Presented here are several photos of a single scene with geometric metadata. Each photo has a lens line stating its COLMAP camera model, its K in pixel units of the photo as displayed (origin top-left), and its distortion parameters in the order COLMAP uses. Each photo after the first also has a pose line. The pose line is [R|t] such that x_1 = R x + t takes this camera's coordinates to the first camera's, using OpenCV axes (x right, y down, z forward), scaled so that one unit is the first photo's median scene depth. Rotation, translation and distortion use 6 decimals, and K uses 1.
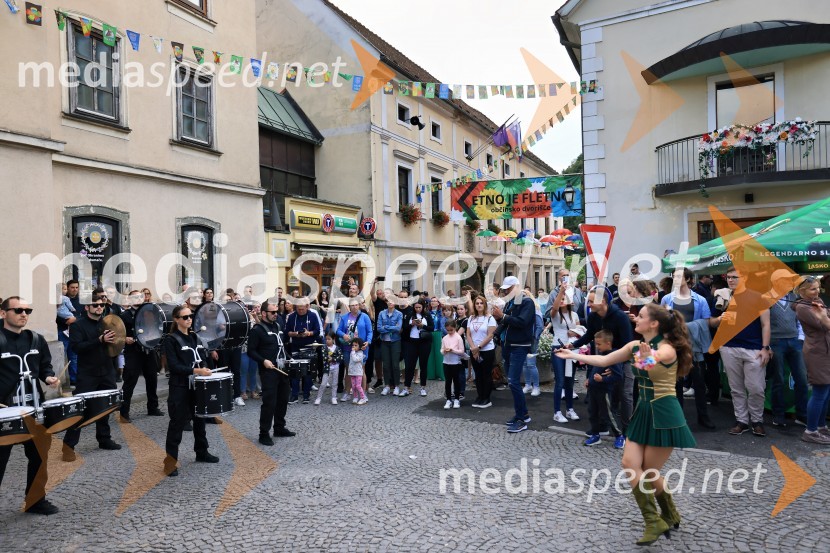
lens RADIAL K [[576.9, 0, 411.6], [0, 576.9, 277.7], [0, 0, 1]] dist [0.004605, 0.007197]
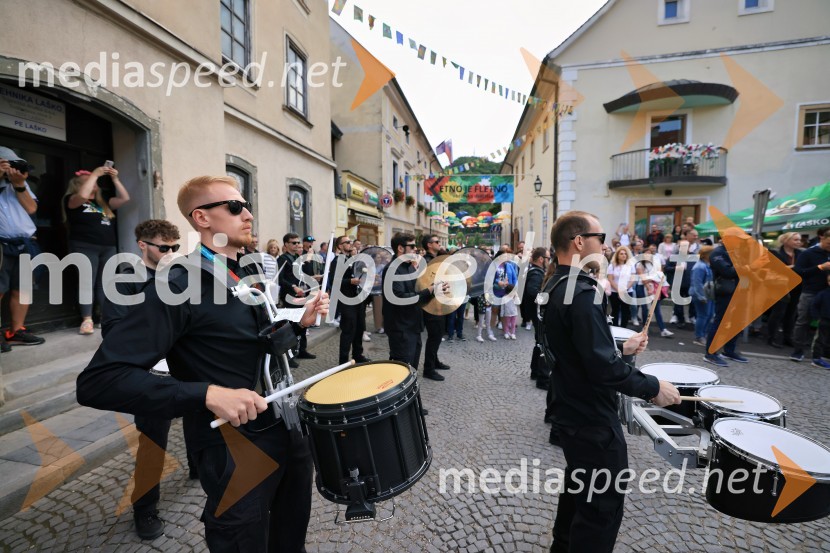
lens RADIAL K [[348.0, 0, 401.7], [0, 348.0, 255.2], [0, 0, 1]] dist [-0.000951, -0.000266]
pose [[0.960724, 0.013111, 0.277194, -0.348390], [-0.020759, 0.999480, 0.024673, 0.021772], [-0.276727, -0.029459, 0.960497, 0.273528]]
